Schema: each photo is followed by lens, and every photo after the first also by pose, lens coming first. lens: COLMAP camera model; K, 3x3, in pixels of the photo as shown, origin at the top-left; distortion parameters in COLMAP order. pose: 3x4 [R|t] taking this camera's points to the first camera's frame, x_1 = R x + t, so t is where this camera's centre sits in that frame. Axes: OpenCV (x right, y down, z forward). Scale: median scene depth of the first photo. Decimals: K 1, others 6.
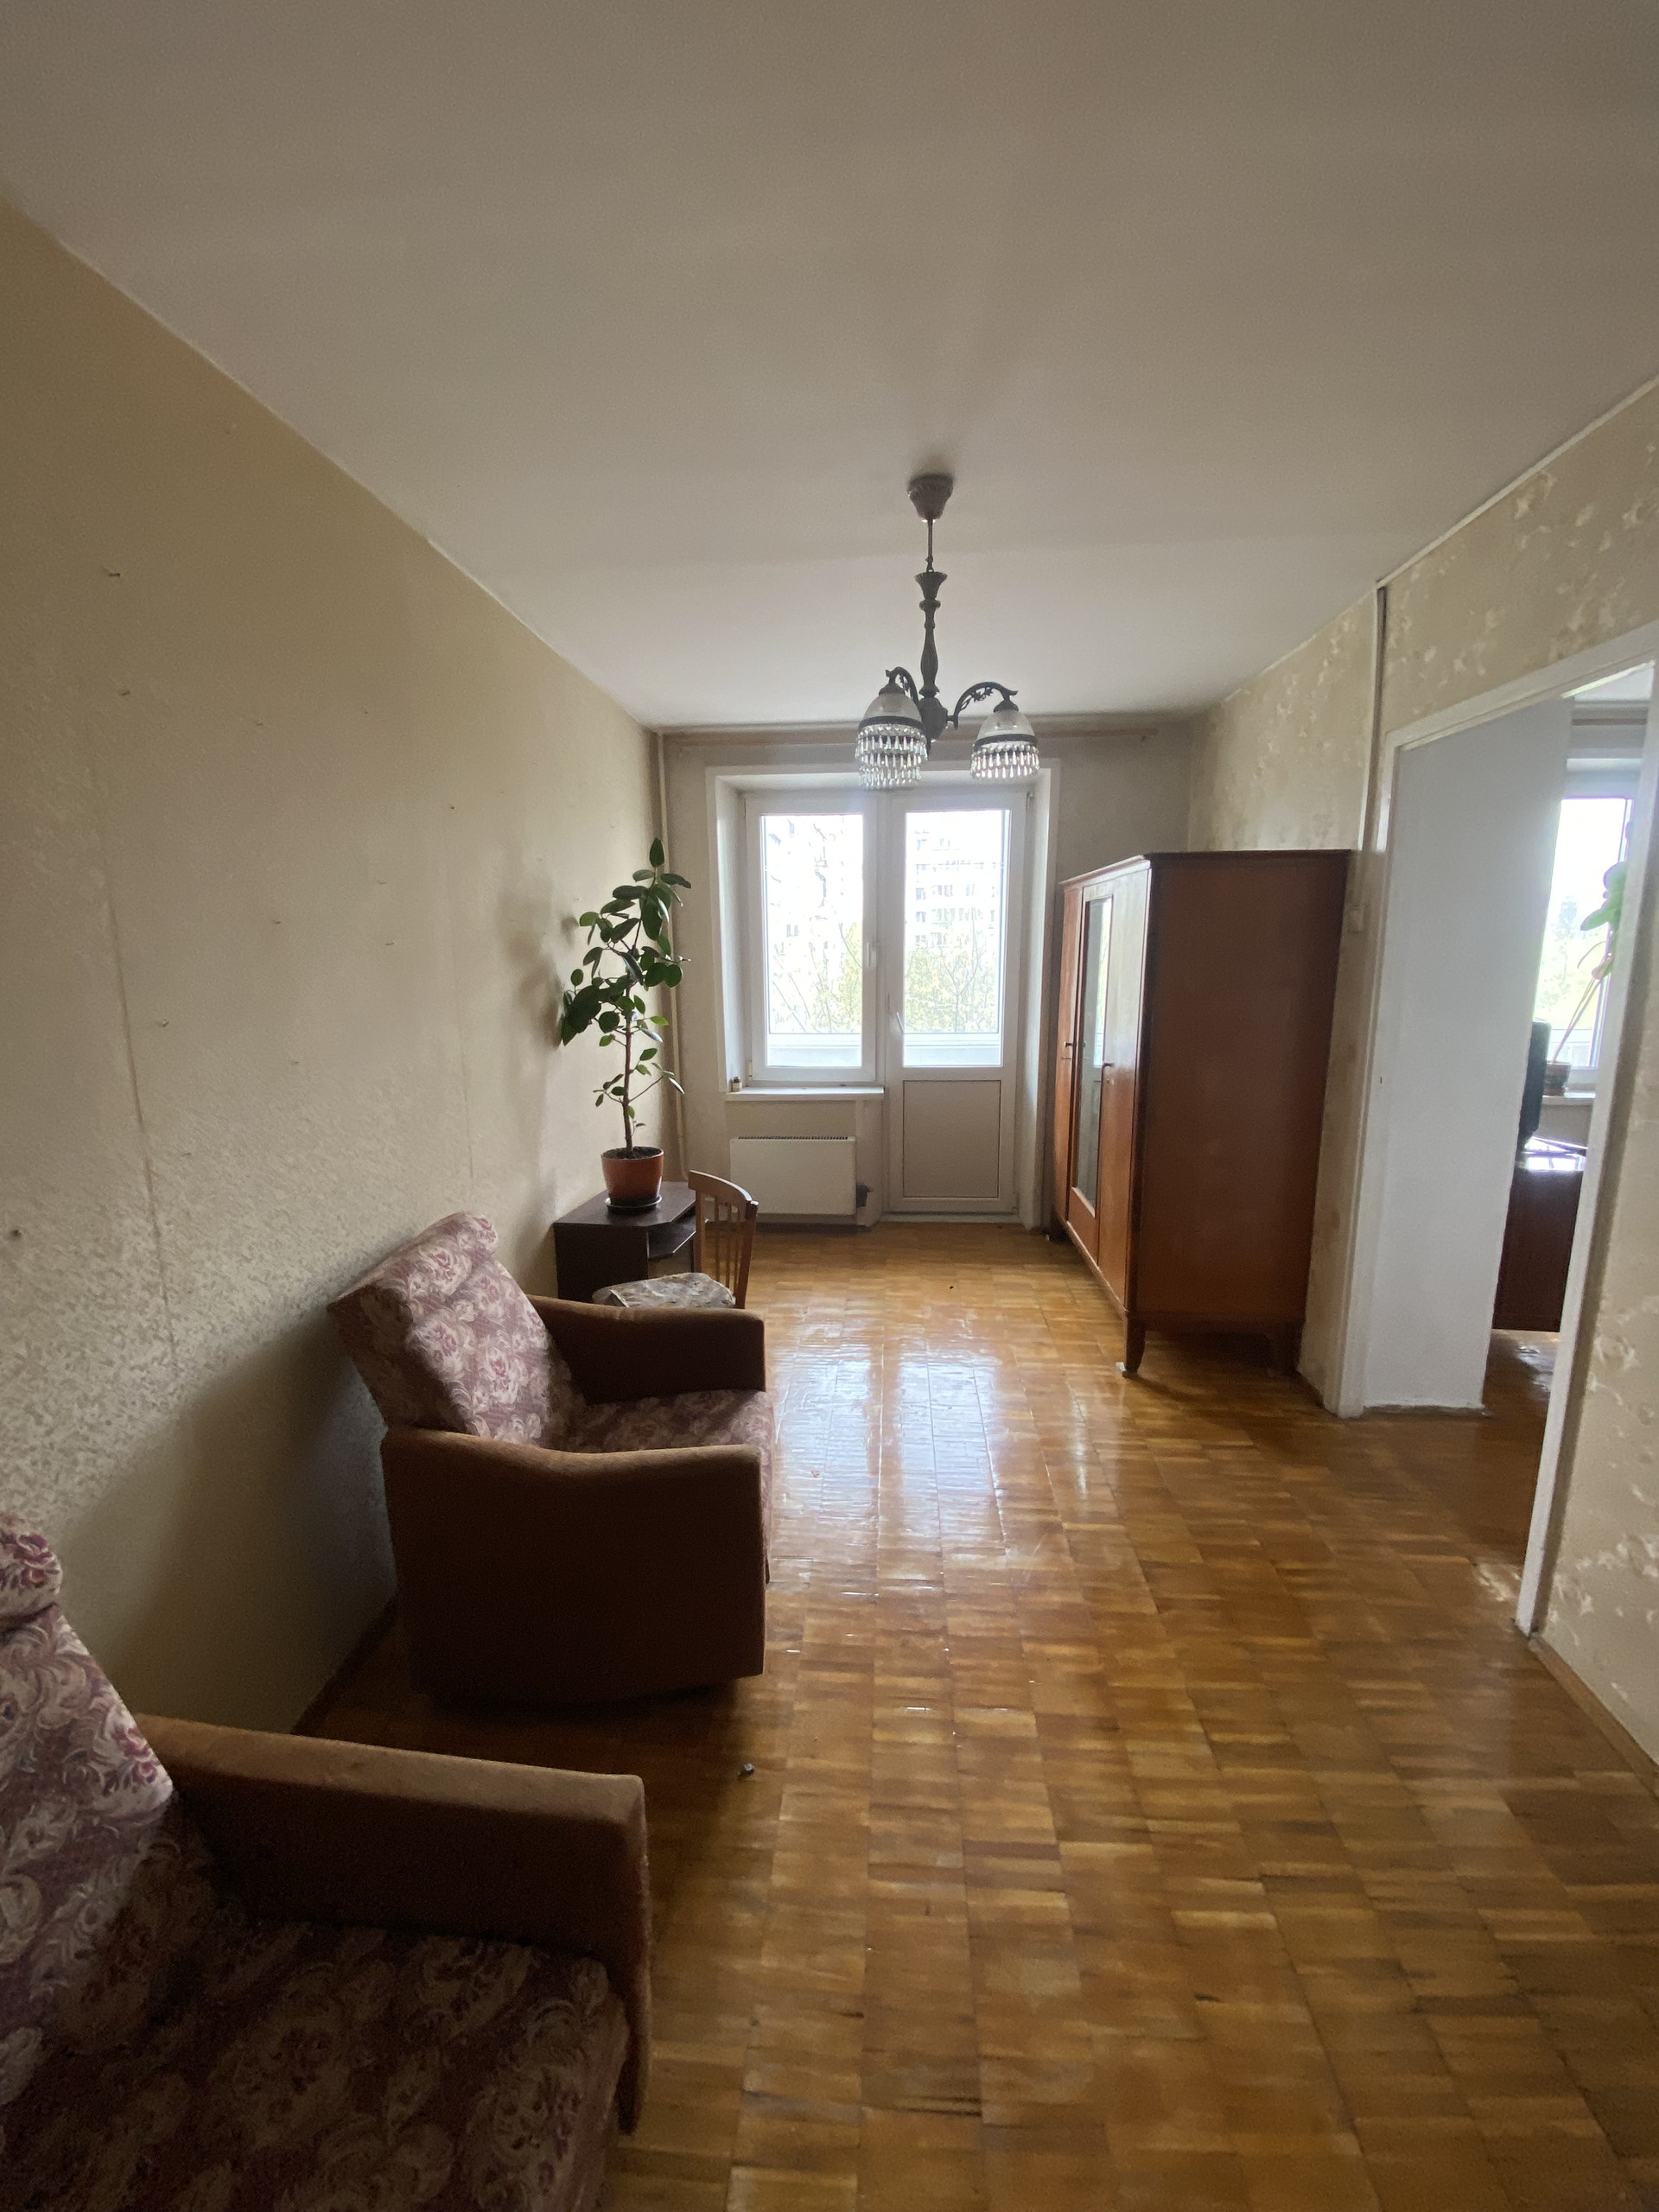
lens RADIAL K [[902.1, 0, 829.5], [0, 902.1, 1106.0], [0, 0, 1]] dist [-0.000528, -0.000056]
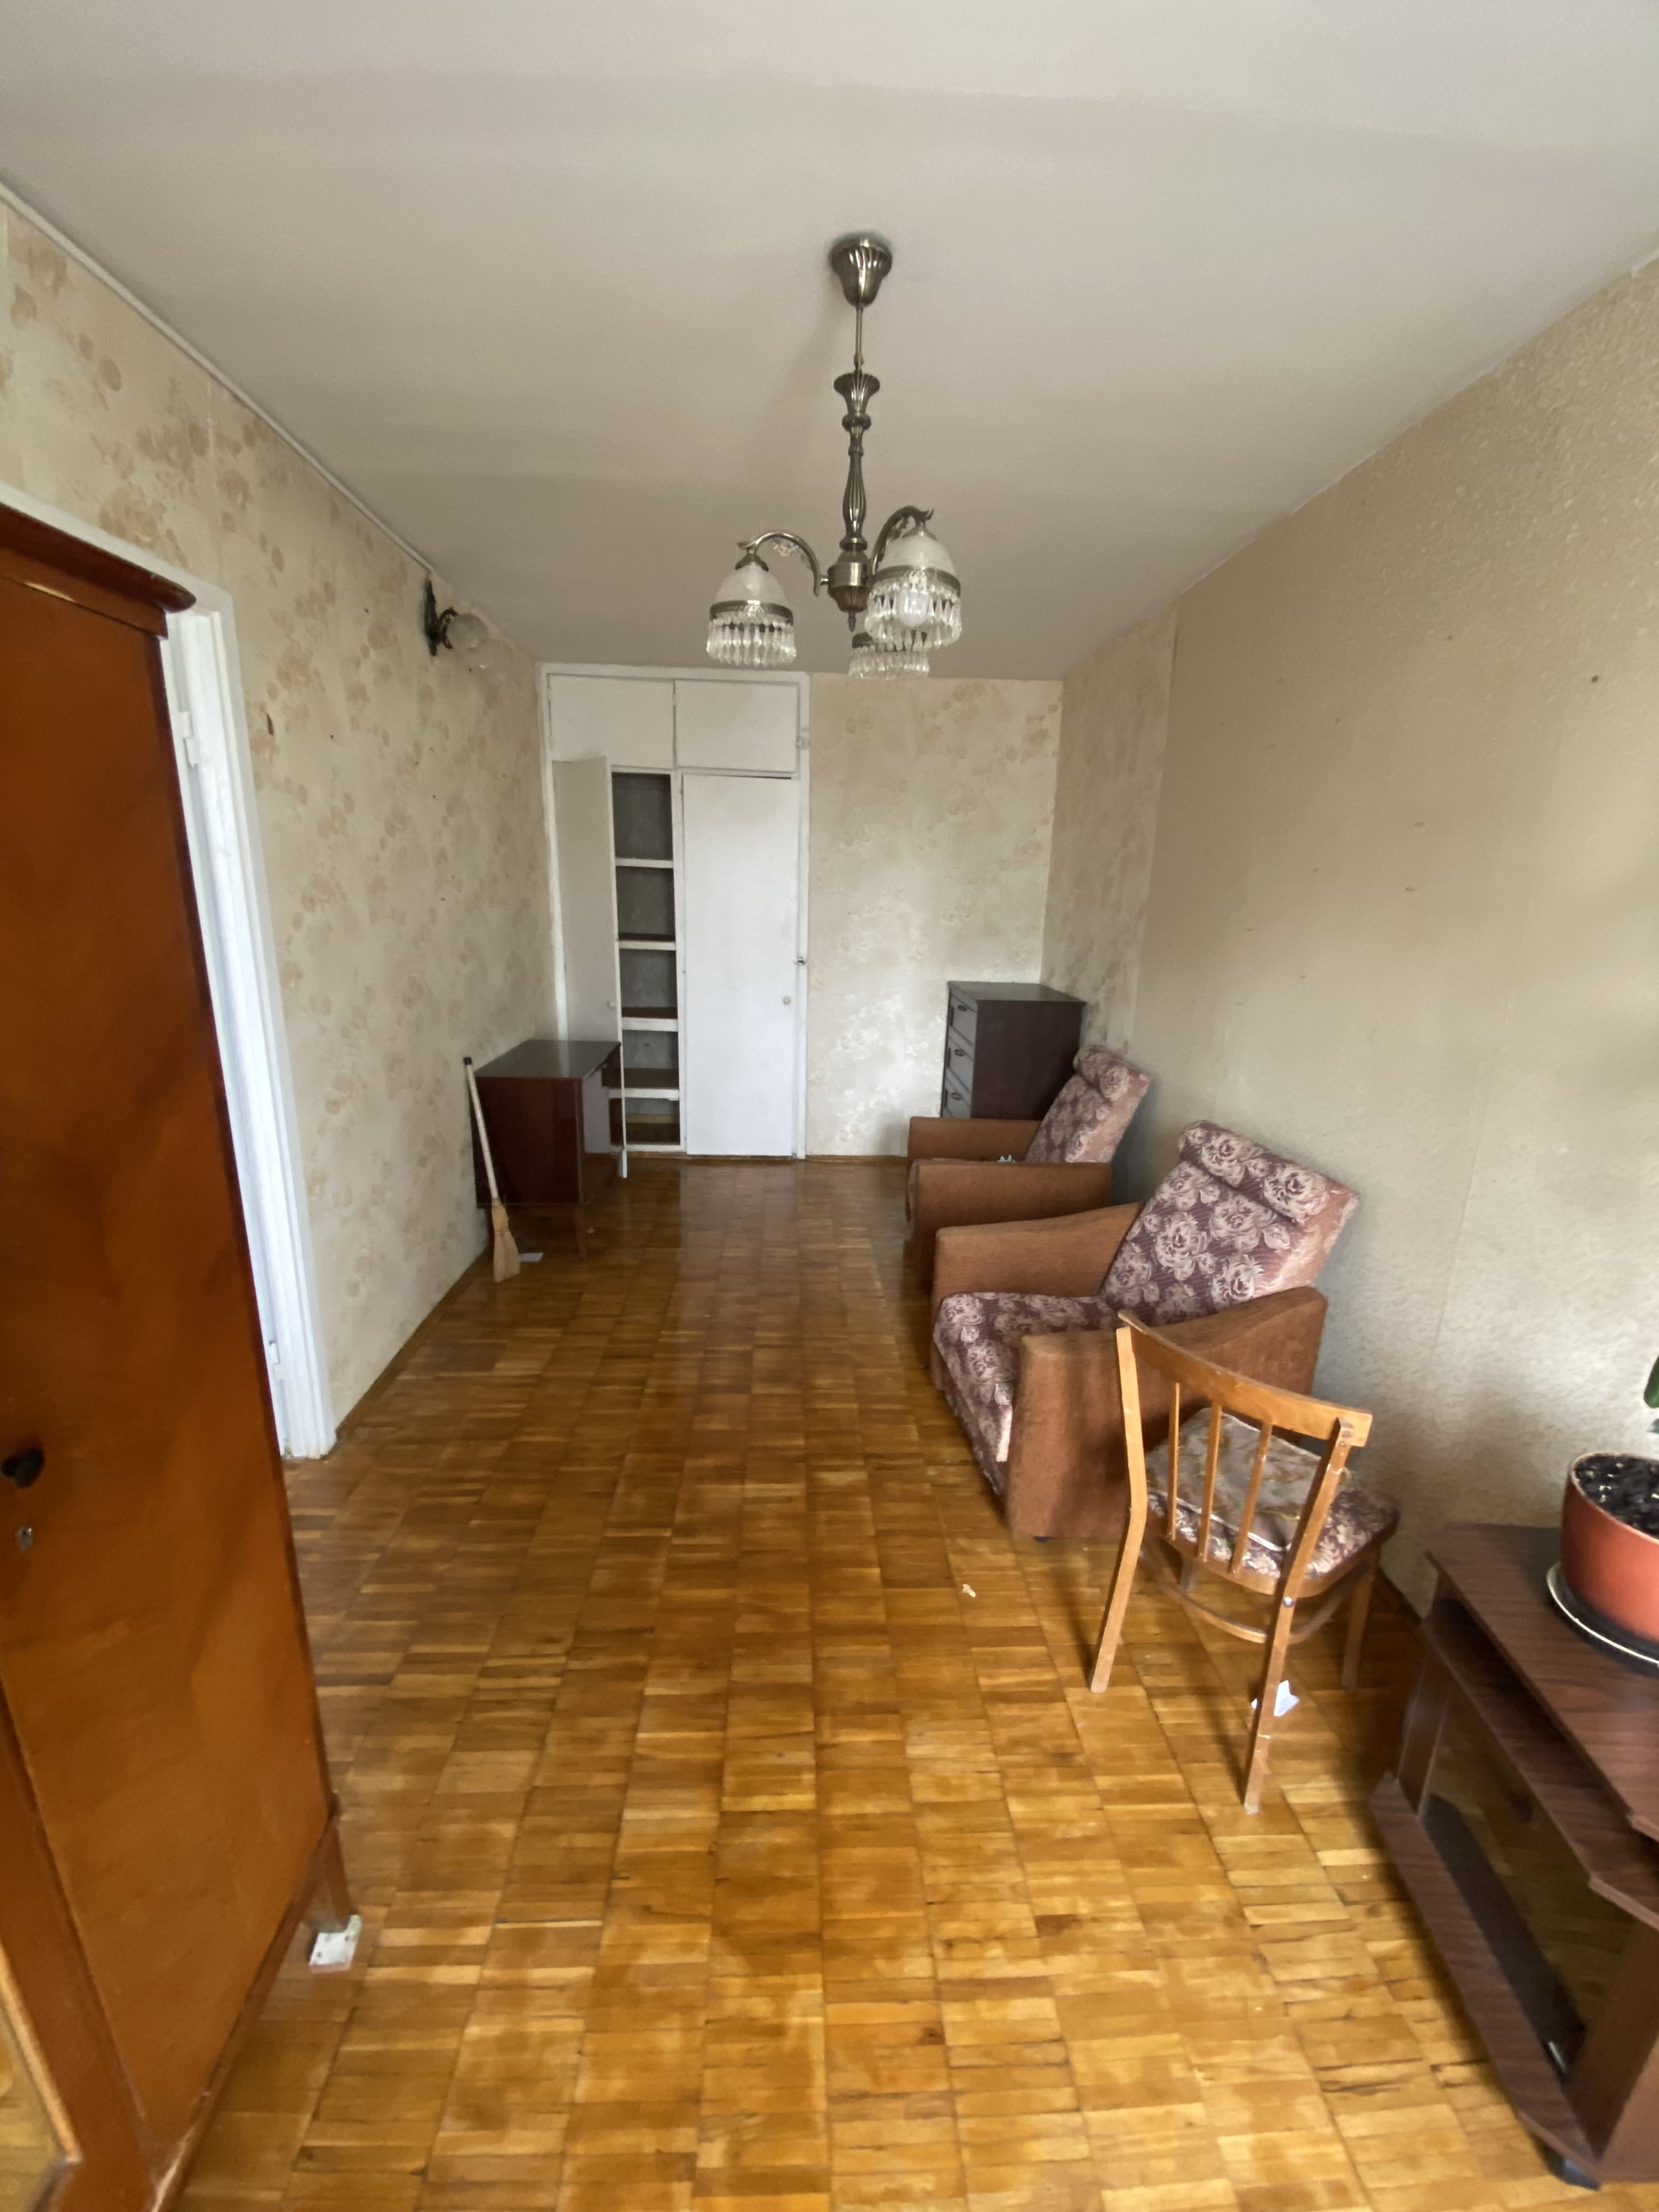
lens RADIAL K [[902.1, 0, 829.5], [0, 902.1, 1106.0], [0, 0, 1]] dist [-0.000528, -0.000056]
pose [[-0.993244, 0.015662, -0.114984, 0.235562], [-0.033250, 0.910900, 0.411286, -0.356627], [0.111180, 0.412331, -0.904225, 1.969983]]
